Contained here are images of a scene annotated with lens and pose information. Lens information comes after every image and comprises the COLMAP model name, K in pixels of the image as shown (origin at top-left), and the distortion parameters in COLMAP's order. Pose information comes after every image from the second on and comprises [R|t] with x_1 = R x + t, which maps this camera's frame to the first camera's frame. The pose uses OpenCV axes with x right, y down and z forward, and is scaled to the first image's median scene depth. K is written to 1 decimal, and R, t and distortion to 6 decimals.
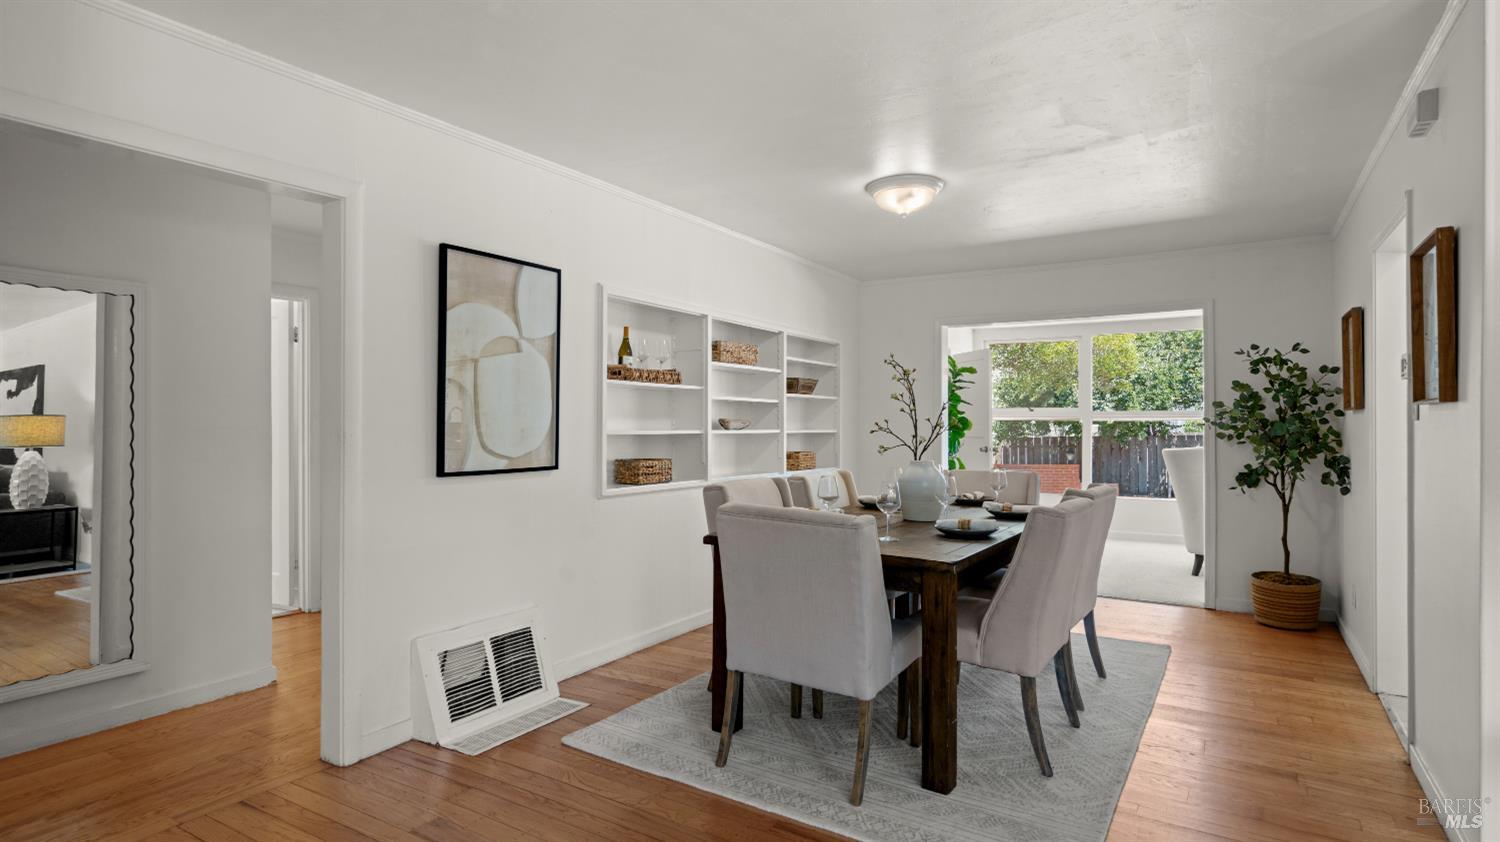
lens RADIAL K [[765.6, 0, 750.0], [0, 765.6, 421.0], [0, 0, 1]] dist [-0.002261, 0.000403]
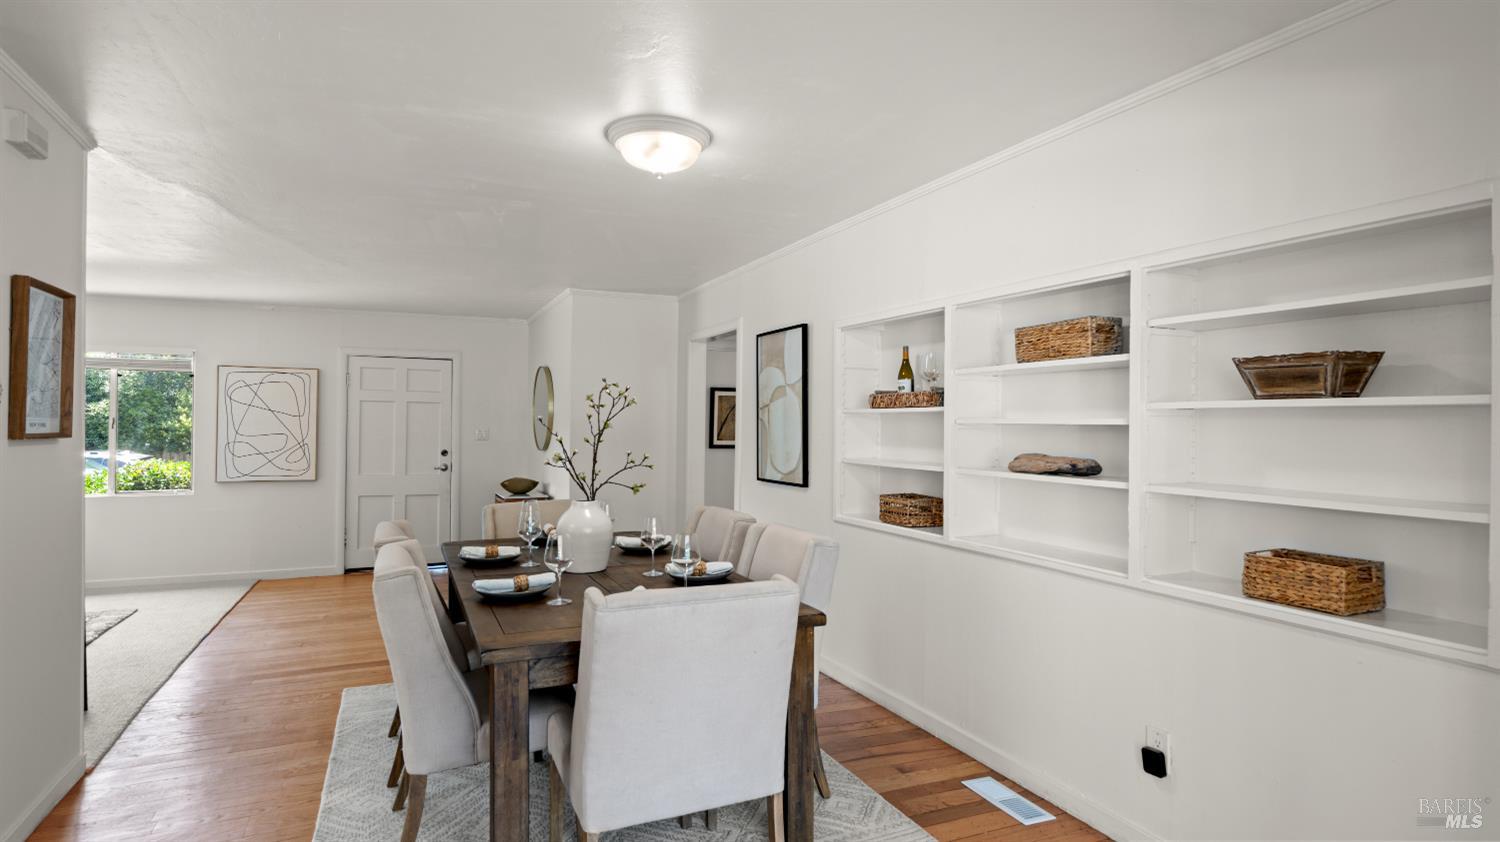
lens RADIAL K [[795.0, 0, 750.0], [0, 795.0, 421.0], [0, 0, 1]] dist [0.000467, -0.000173]
pose [[-0.552380, -0.012673, -0.833496, 0.670305], [-0.008760, 0.999917, -0.009398, -0.023404], [0.833546, 0.002110, -0.552446, 1.277756]]
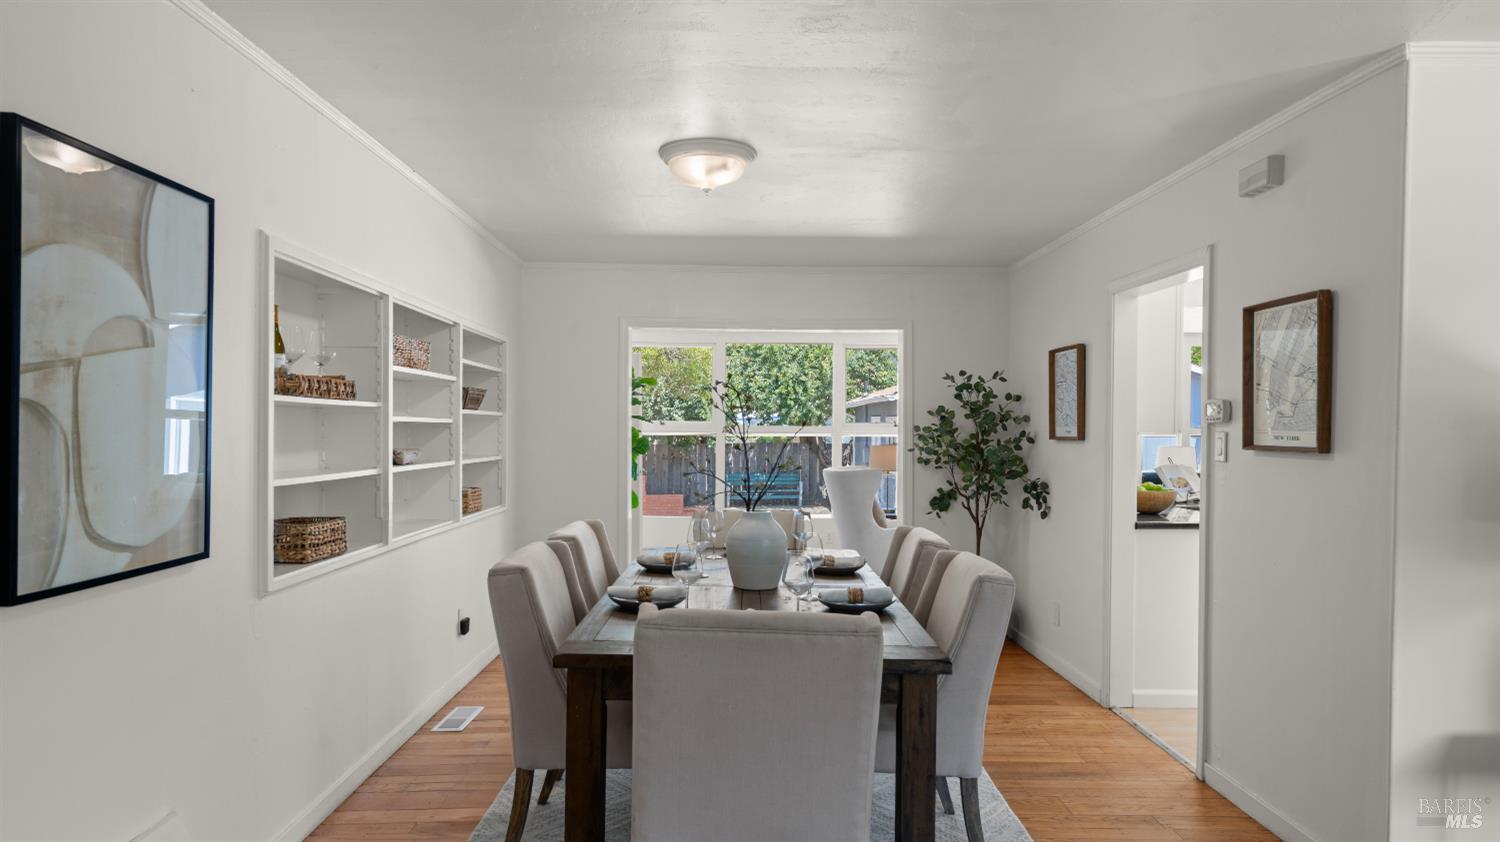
lens RADIAL K [[876.1, 0, 747.5], [0, 876.1, 439.0], [0, 0, 1]] dist [0.001092, 0.000329]
pose [[0.839516, -0.003298, 0.543325, -0.210196], [-0.006925, 0.999835, 0.016768, -0.029041], [-0.543291, -0.017840, 0.839355, 0.197596]]
